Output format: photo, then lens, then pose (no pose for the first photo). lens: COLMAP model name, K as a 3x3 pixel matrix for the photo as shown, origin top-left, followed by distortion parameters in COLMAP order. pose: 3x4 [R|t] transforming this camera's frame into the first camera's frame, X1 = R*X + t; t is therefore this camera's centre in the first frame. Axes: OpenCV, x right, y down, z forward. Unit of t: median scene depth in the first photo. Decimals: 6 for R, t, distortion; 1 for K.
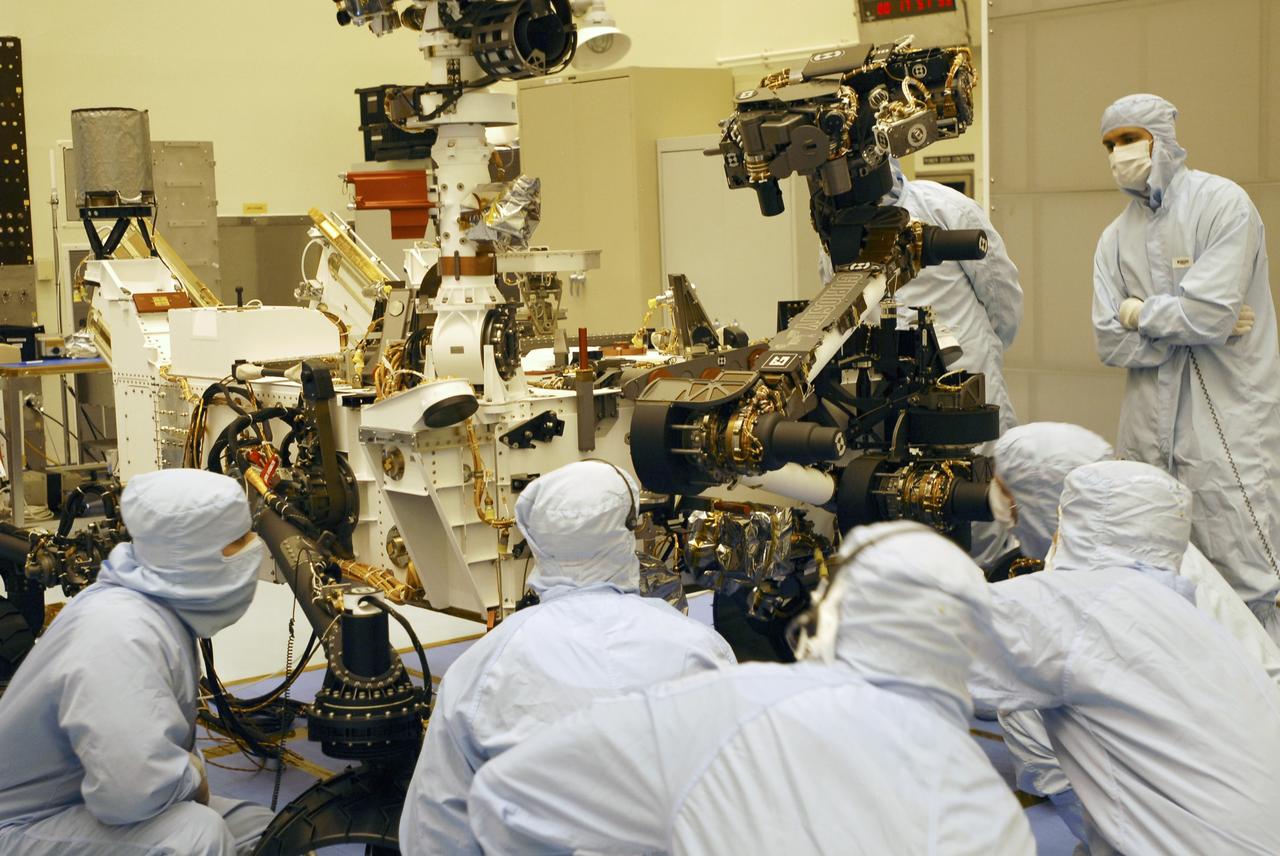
lens RADIAL K [[1946.7, 0, 651.6], [0, 1946.7, 412.7], [0, 0, 1]] dist [0.078534, 0.000000]
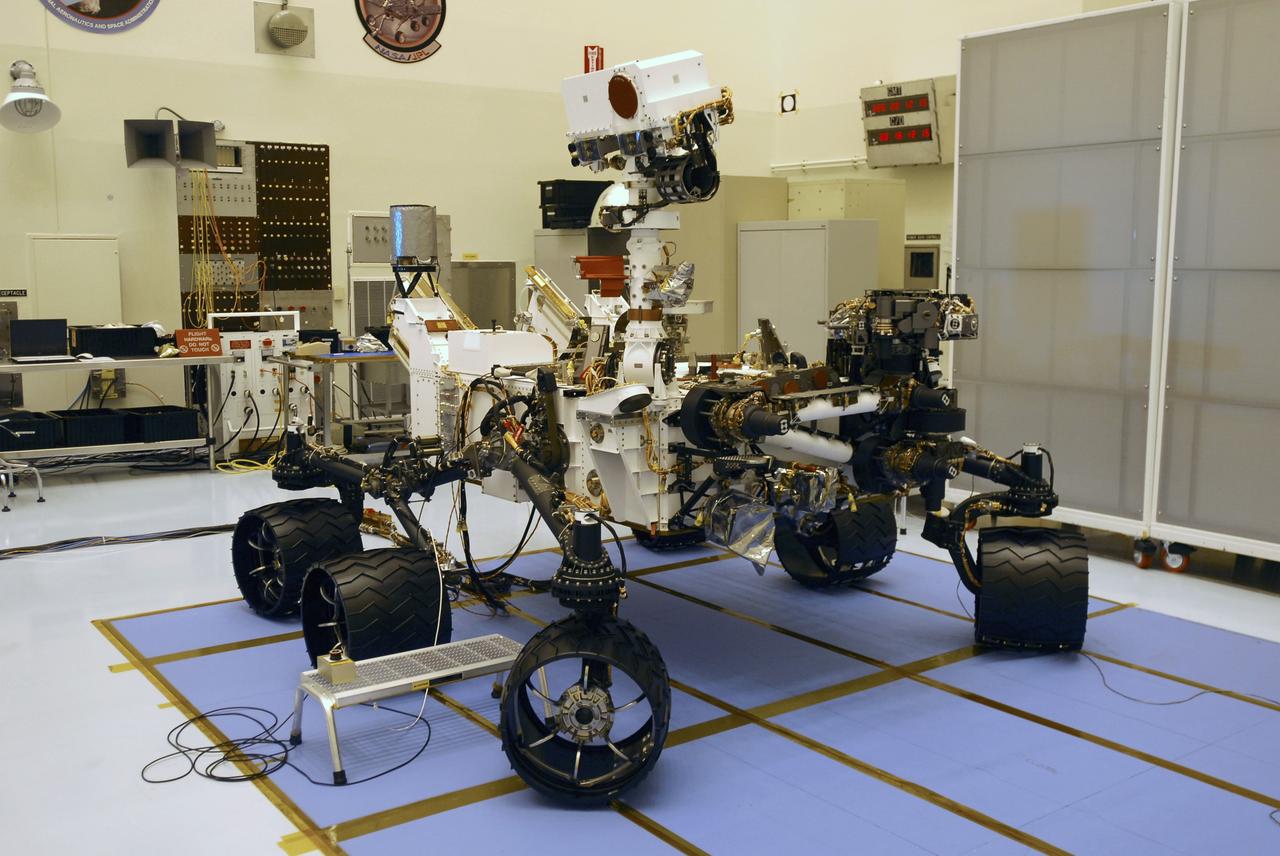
lens RADIAL K [[1328.9, 0, 644.9], [0, 1328.9, 425.0], [0, 0, 1]] dist [-0.016217, 0.000000]
pose [[0.998564, 0.034484, -0.040992, -0.041669], [-0.033384, 0.999072, 0.027221, -0.011668], [0.041893, -0.025814, 0.998789, -0.110199]]
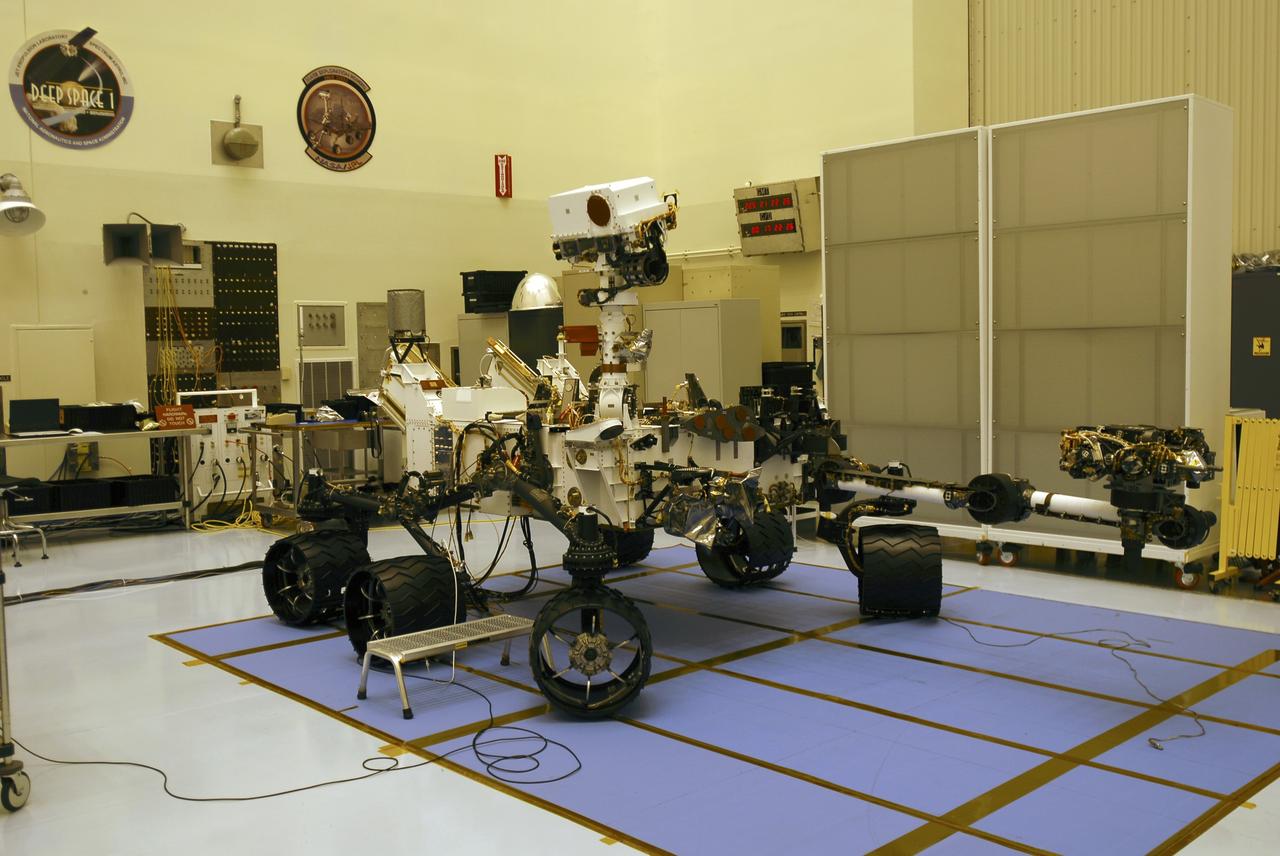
lens RADIAL K [[1328.9, 0, 657.8], [0, 1328.9, 406.3], [0, 0, 1]] dist [-0.016217, 0.000000]
pose [[0.997378, 0.003794, 0.072272, -0.140206], [0.000070, 0.998573, -0.053396, 0.044926], [-0.072371, 0.053261, 0.995955, -0.468071]]
